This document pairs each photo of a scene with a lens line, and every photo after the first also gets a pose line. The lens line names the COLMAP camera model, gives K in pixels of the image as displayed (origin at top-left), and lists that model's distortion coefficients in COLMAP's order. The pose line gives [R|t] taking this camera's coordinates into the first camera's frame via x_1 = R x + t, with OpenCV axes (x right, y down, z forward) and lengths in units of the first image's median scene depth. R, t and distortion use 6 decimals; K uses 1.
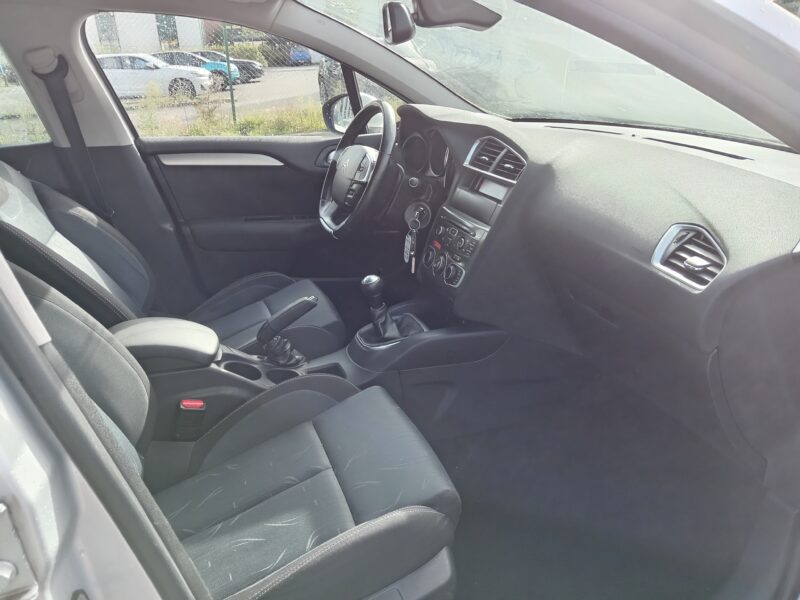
lens RADIAL K [[593.2, 0, 396.2], [0, 593.2, 299.9], [0, 0, 1]] dist [0.023593, -0.059479]
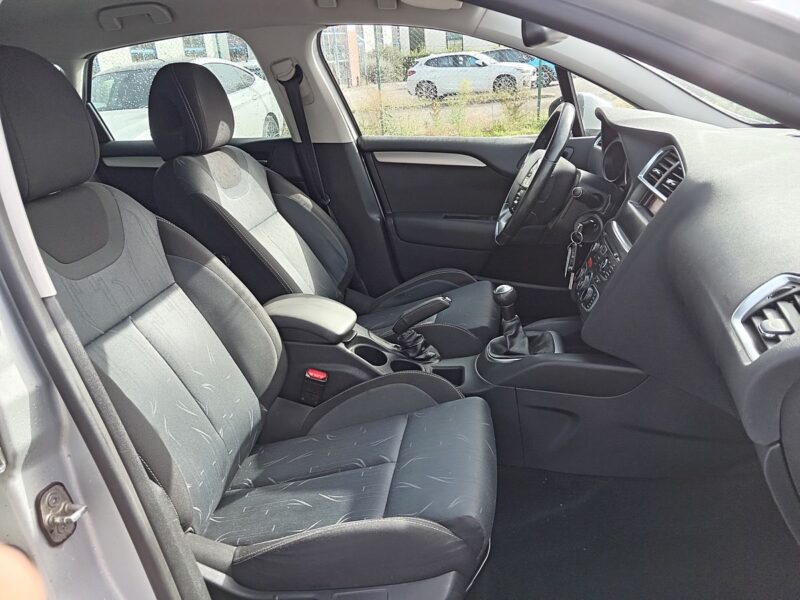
lens RADIAL K [[593.2, 0, 396.2], [0, 593.2, 299.9], [0, 0, 1]] dist [0.023593, -0.059479]
pose [[0.871004, 0.152921, -0.466870, 0.237444], [-0.149145, 0.987777, 0.045294, -0.031883], [0.468090, 0.030180, 0.883165, 0.053688]]
